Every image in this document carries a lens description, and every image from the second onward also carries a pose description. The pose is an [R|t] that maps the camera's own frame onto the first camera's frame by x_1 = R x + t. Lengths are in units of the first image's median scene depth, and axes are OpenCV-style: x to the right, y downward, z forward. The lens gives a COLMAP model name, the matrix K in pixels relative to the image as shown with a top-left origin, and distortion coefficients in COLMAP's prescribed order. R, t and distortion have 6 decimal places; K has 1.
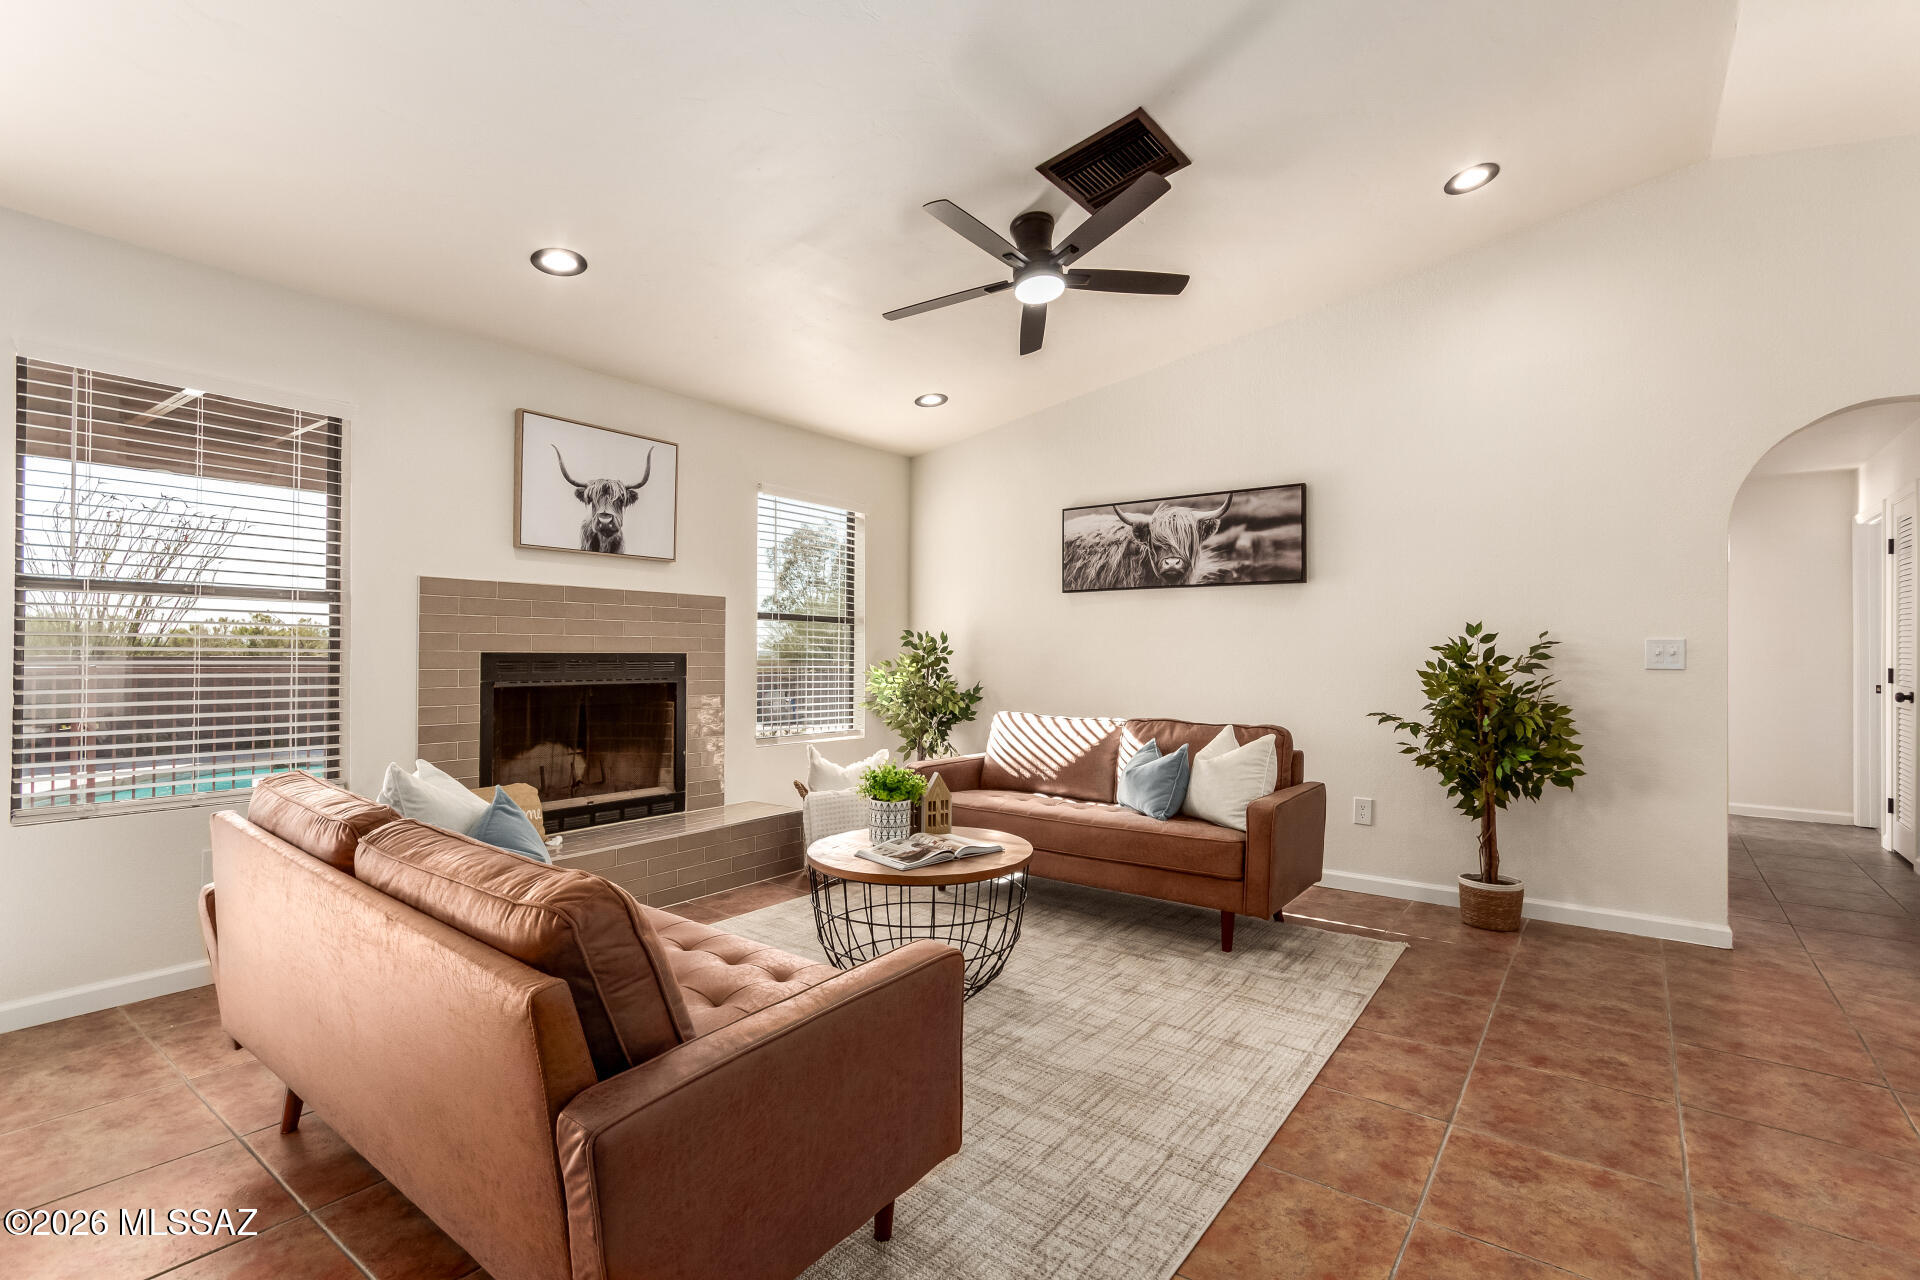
lens RADIAL K [[893.6, 0, 971.4], [0, 893.6, 652.8], [0, 0, 1]] dist [-0.000516, -0.000198]
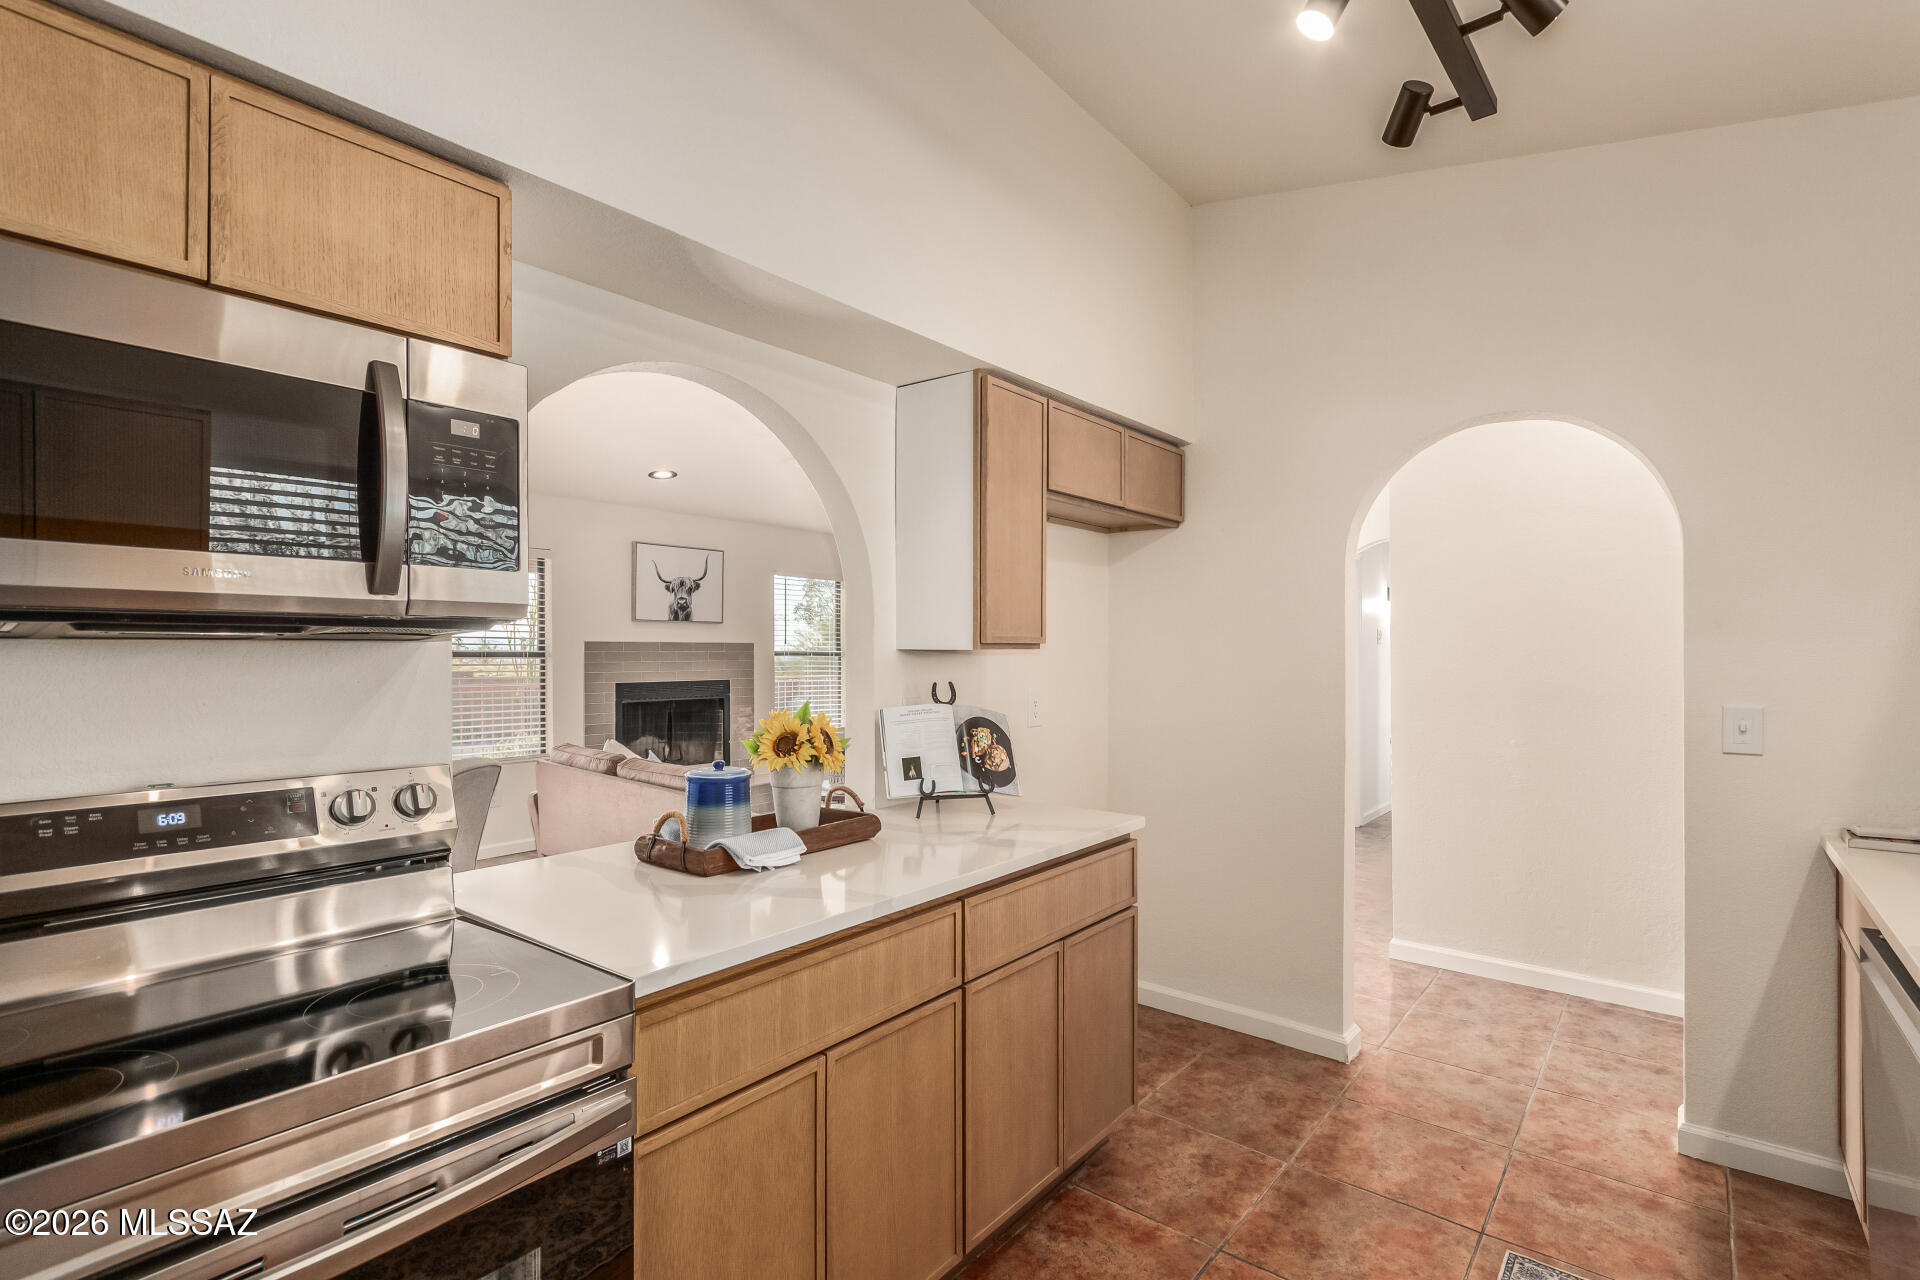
lens RADIAL K [[929.5, 0, 962.0], [0, 929.5, 649.1], [0, 0, 1]] dist [0.000623, -0.000050]
pose [[0.998396, -0.007846, -0.056064, 0.208273], [0.007567, 0.999958, -0.005178, -0.046758], [0.056102, 0.004745, 0.998414, -0.700824]]
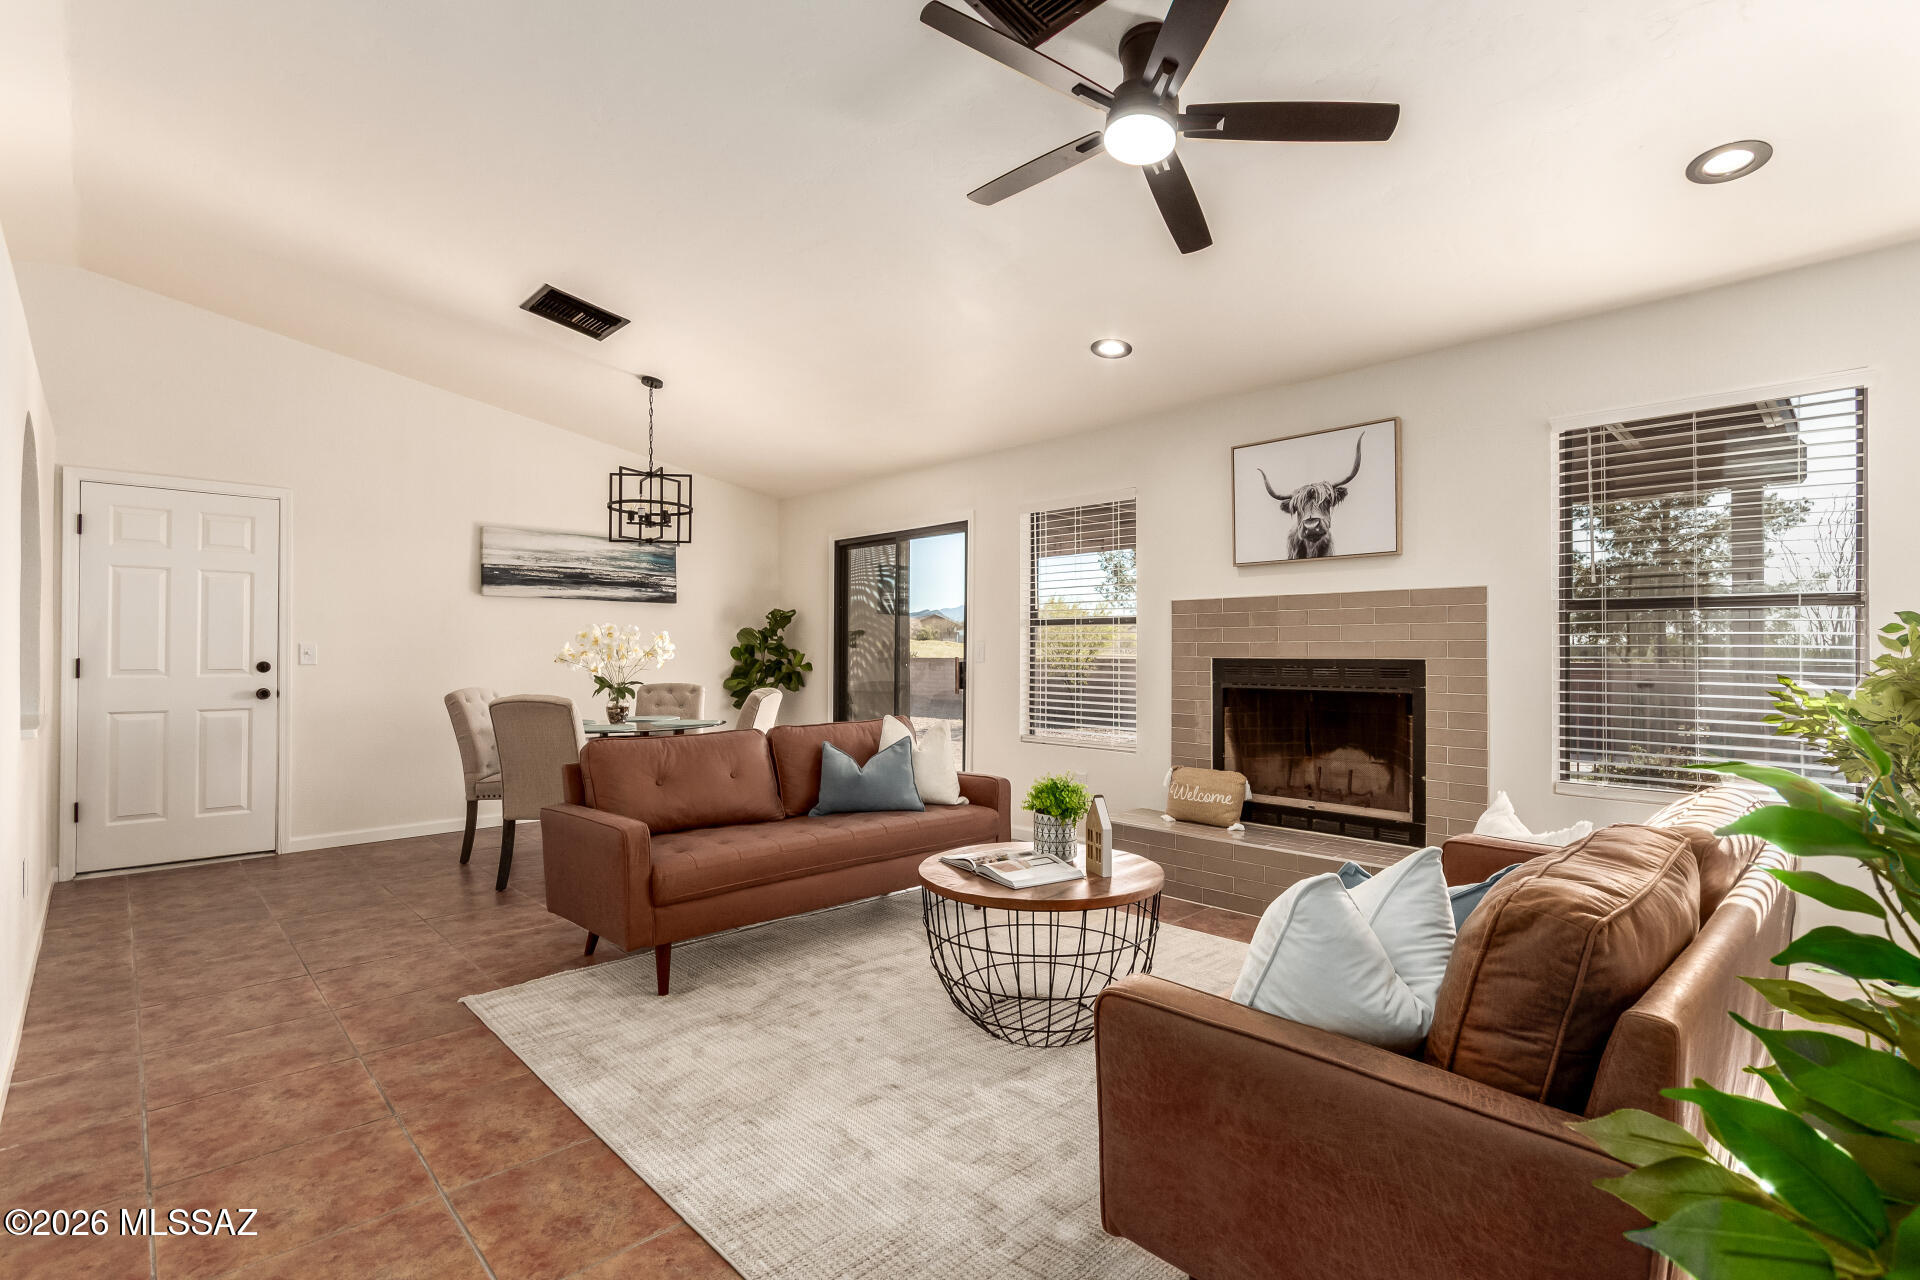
lens RADIAL K [[893.6, 0, 971.4], [0, 893.6, 652.8], [0, 0, 1]] dist [-0.000516, -0.000198]
pose [[-0.169480, -0.005482, -0.985518, 0.635689], [-0.000910, 0.999985, -0.005406, -0.000672], [0.985533, -0.000020, -0.169483, 0.795418]]
